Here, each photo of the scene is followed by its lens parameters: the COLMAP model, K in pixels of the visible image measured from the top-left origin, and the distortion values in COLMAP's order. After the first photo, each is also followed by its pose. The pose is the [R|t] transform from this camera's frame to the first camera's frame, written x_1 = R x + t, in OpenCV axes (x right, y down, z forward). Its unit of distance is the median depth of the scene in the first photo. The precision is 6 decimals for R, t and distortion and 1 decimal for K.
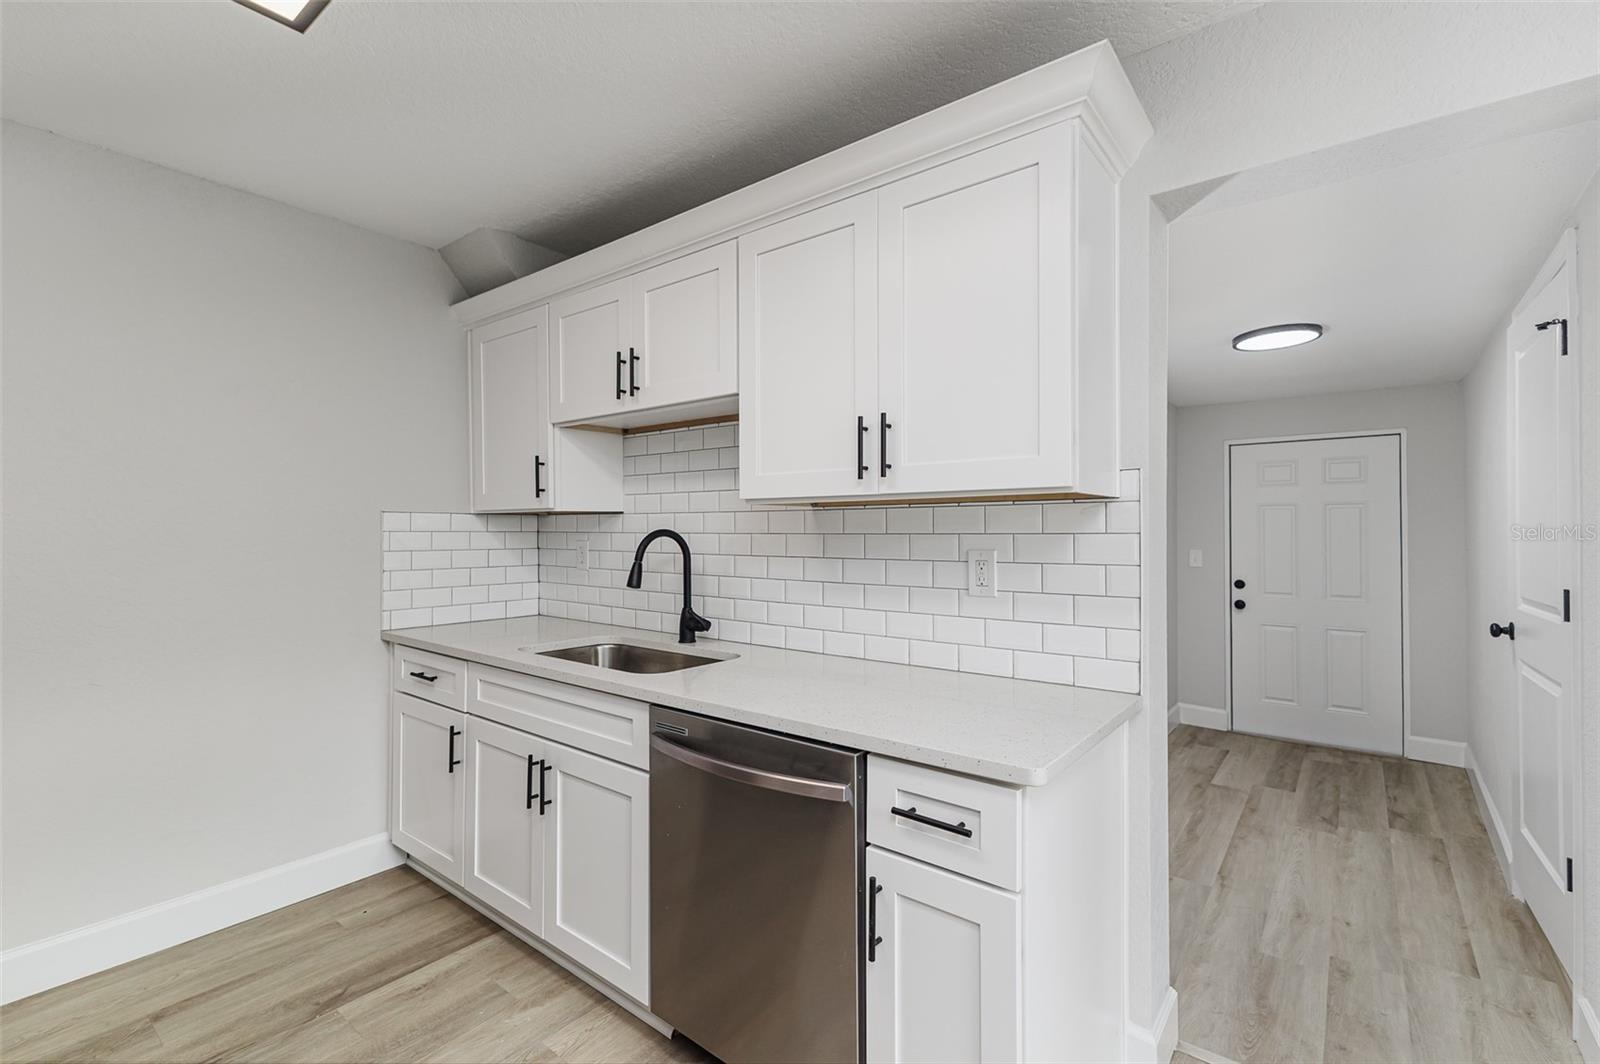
lens RADIAL K [[703.2, 0, 800.7], [0, 703.2, 517.3], [0, 0, 1]] dist [0.013879, -0.000320]
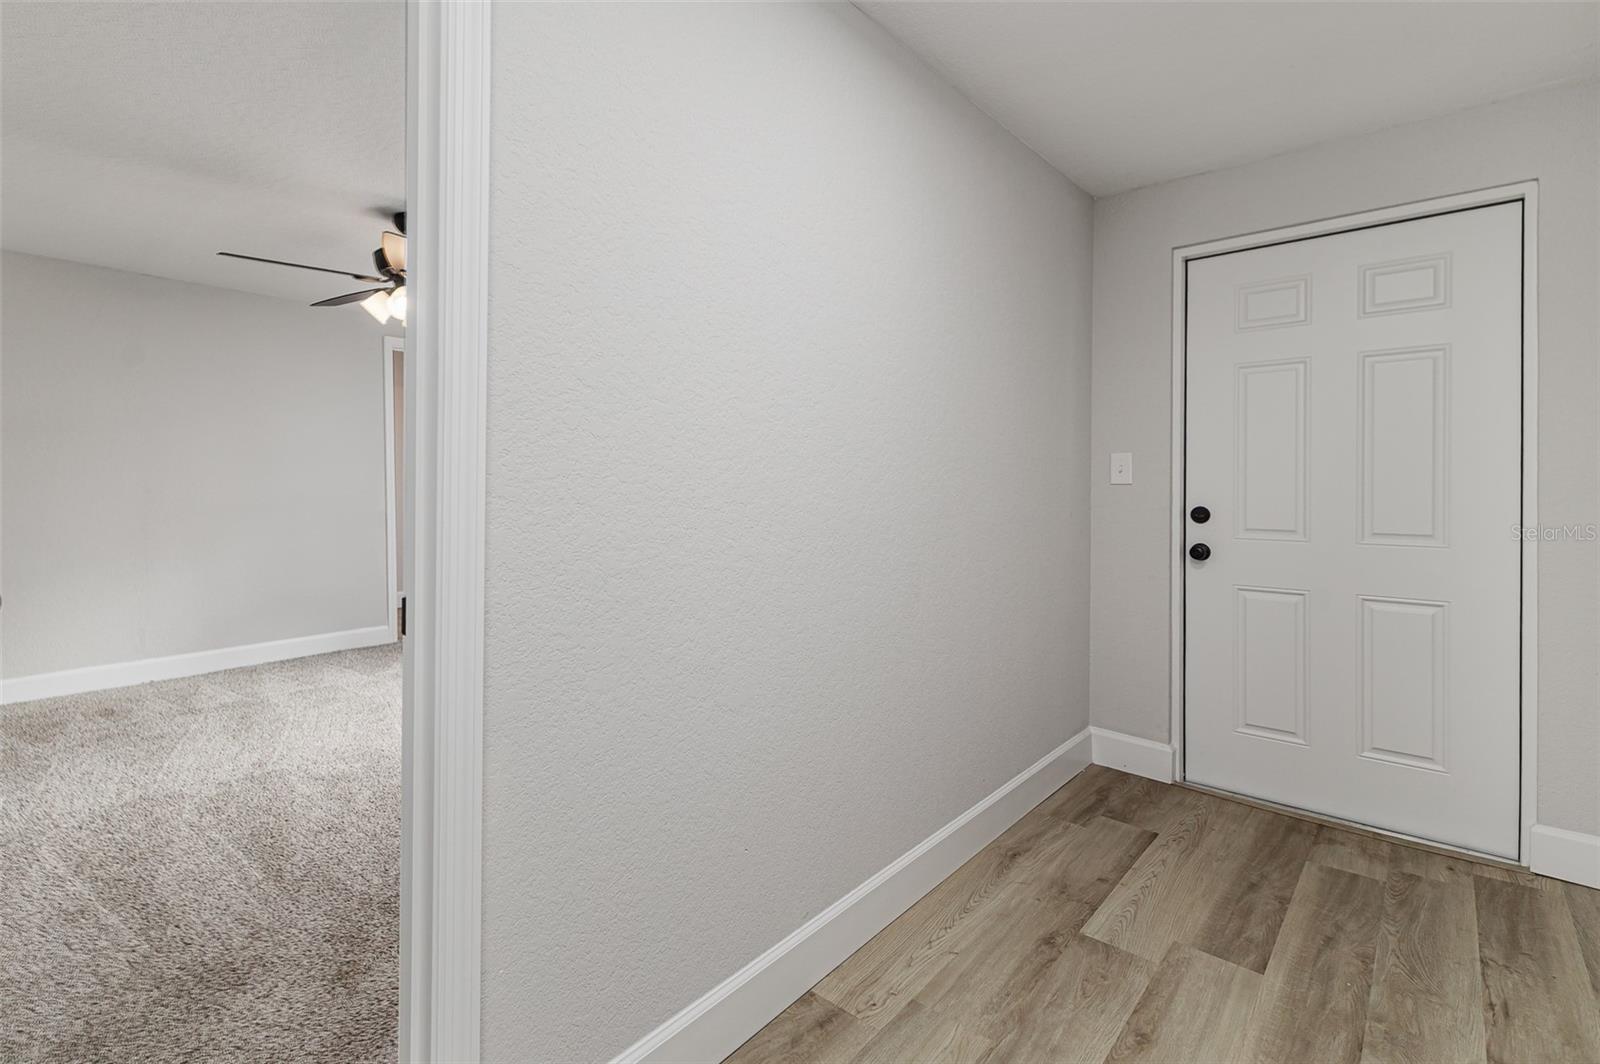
lens RADIAL K [[753.3, 0, 750.5], [0, 753.3, 474.0], [0, 0, 1]] dist [0.004450, -0.001316]
pose [[0.997086, 0.003754, -0.076189, 0.385472], [-0.002961, 0.999940, 0.010525, 0.070288], [0.076224, -0.010269, 0.997038, 0.476965]]
